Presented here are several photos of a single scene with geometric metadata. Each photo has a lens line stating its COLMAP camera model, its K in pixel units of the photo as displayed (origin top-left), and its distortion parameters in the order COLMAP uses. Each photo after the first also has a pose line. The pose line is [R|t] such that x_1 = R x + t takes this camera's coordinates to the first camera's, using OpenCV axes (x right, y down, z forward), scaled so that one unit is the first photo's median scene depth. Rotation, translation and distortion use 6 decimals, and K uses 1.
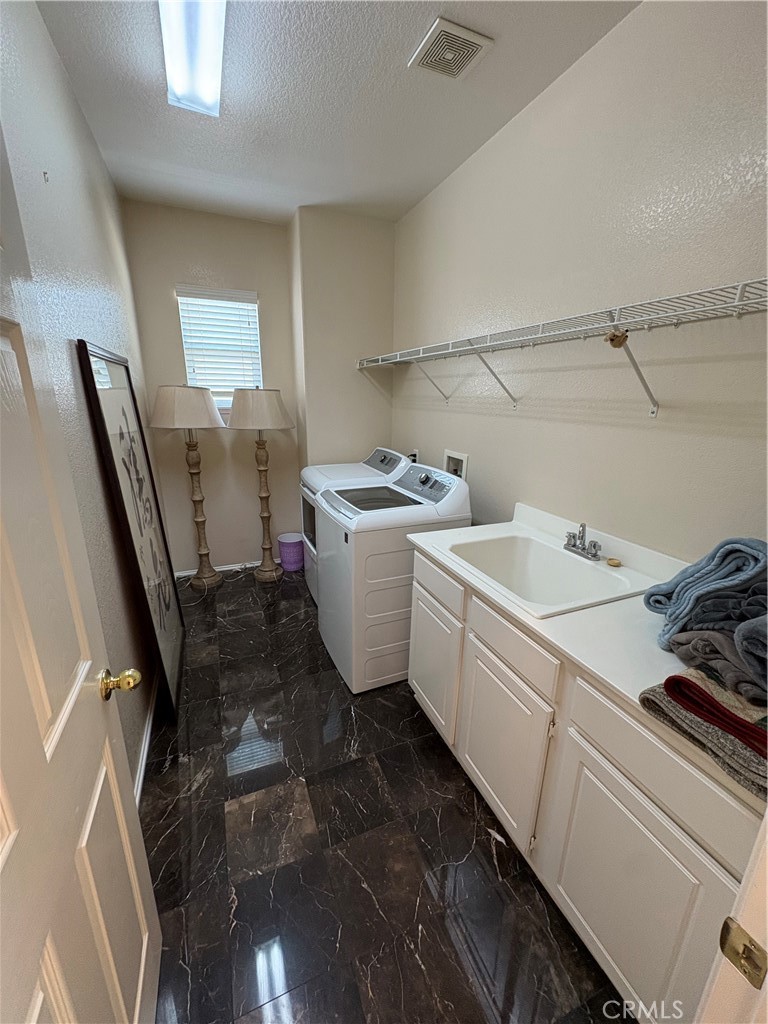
lens RADIAL K [[407.6, 0, 385.8], [0, 407.6, 510.0], [0, 0, 1]] dist [0.001161, -0.001168]
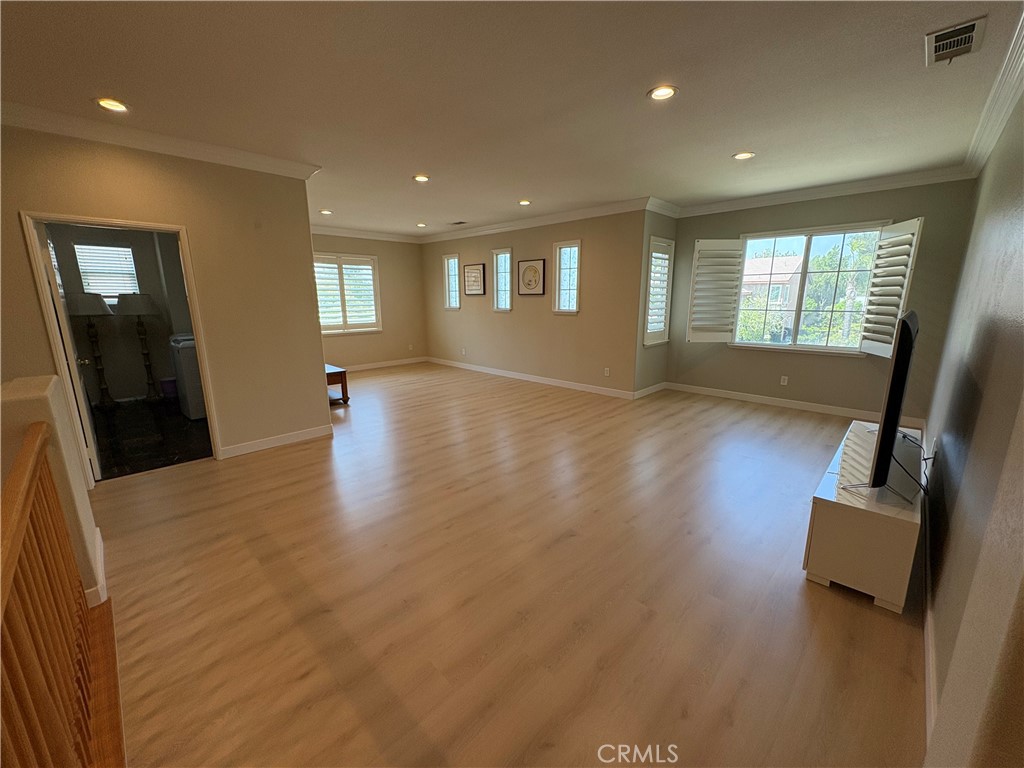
lens RADIAL K [[407.6, 0, 517.7], [0, 407.6, 379.7], [0, 0, 1]] dist [0.001161, -0.001168]
pose [[0.918387, -0.097963, 0.383365, 0.687297], [0.123914, 0.991338, -0.043526, 0.496133], [-0.375781, 0.087478, 0.922571, -1.709017]]
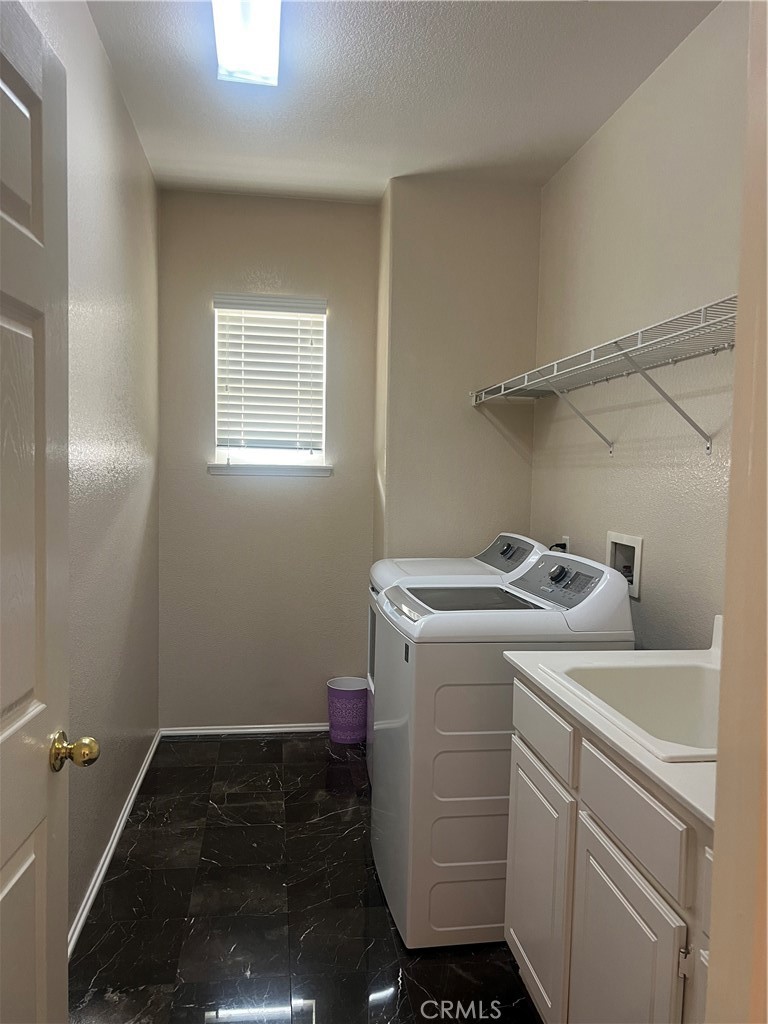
lens RADIAL K [[772.5, 0, 382.6], [0, 772.5, 511.8], [0, 0, 1]] dist [0.041004, -0.033875]
pose [[0.967564, 0.017400, -0.252027, 0.127667], [-0.073915, 0.973467, -0.216561, 0.094771], [0.241571, 0.228165, 0.943178, -0.121051]]
